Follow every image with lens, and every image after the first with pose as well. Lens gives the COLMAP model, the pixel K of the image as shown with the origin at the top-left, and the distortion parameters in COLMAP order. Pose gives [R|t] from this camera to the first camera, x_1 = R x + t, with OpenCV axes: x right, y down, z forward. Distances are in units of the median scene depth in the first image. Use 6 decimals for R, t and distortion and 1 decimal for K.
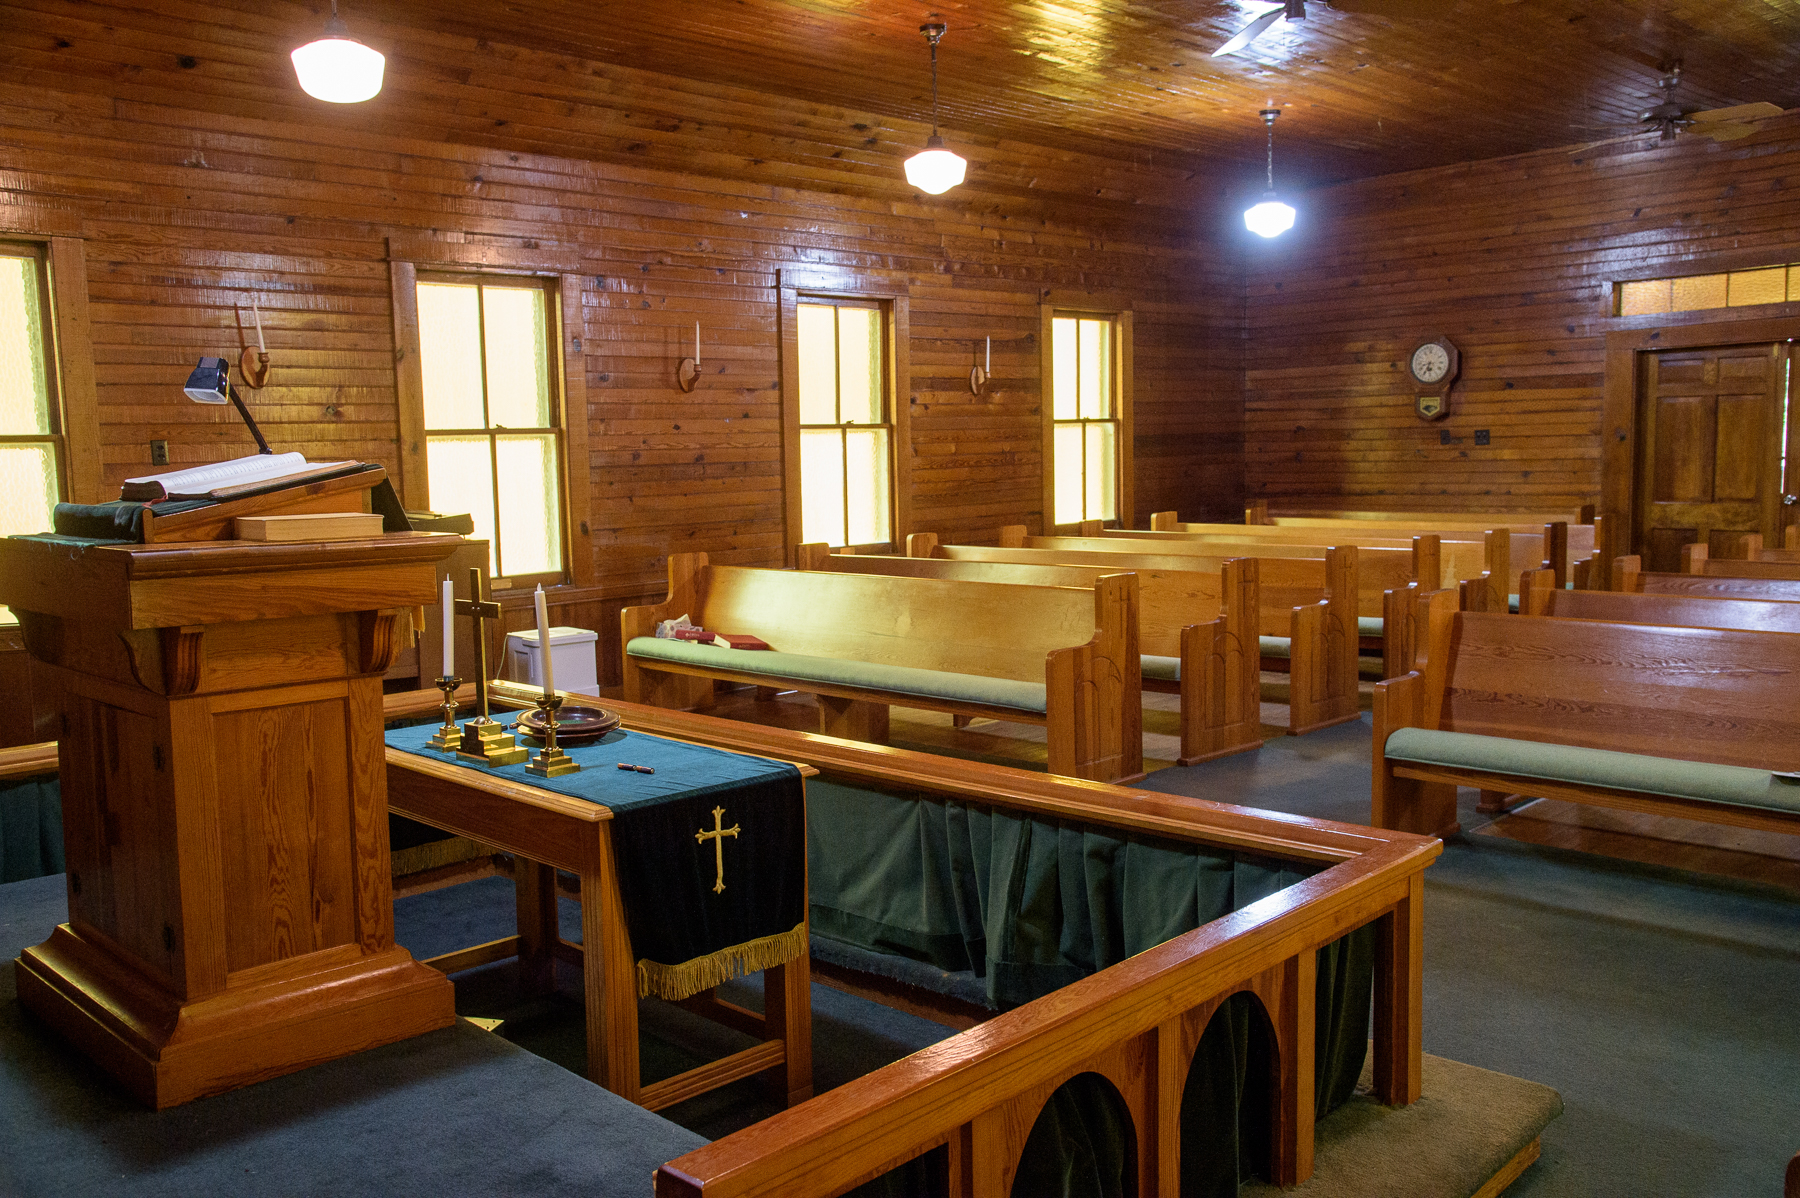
lens RADIAL K [[1602.9, 0, 900.0], [0, 1602.9, 599.0], [0, 0, 1]] dist [0.065272, 0.002640]
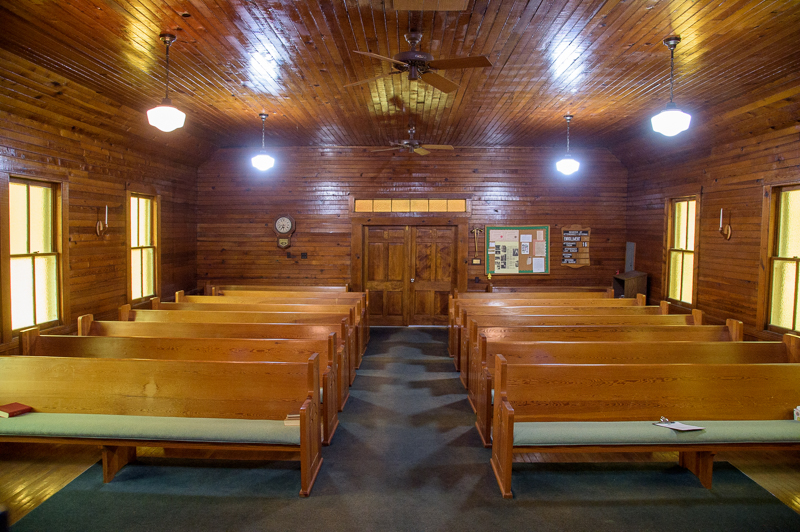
lens RADIAL K [[575.4, 0, 400.0], [0, 575.4, 266.0], [0, 0, 1]] dist [-0.002677, 0.004427]
pose [[0.749065, -0.011544, 0.662396, -0.133966], [0.045054, 0.998421, -0.033549, -0.053163], [-0.660962, 0.054974, 0.748403, 0.264437]]
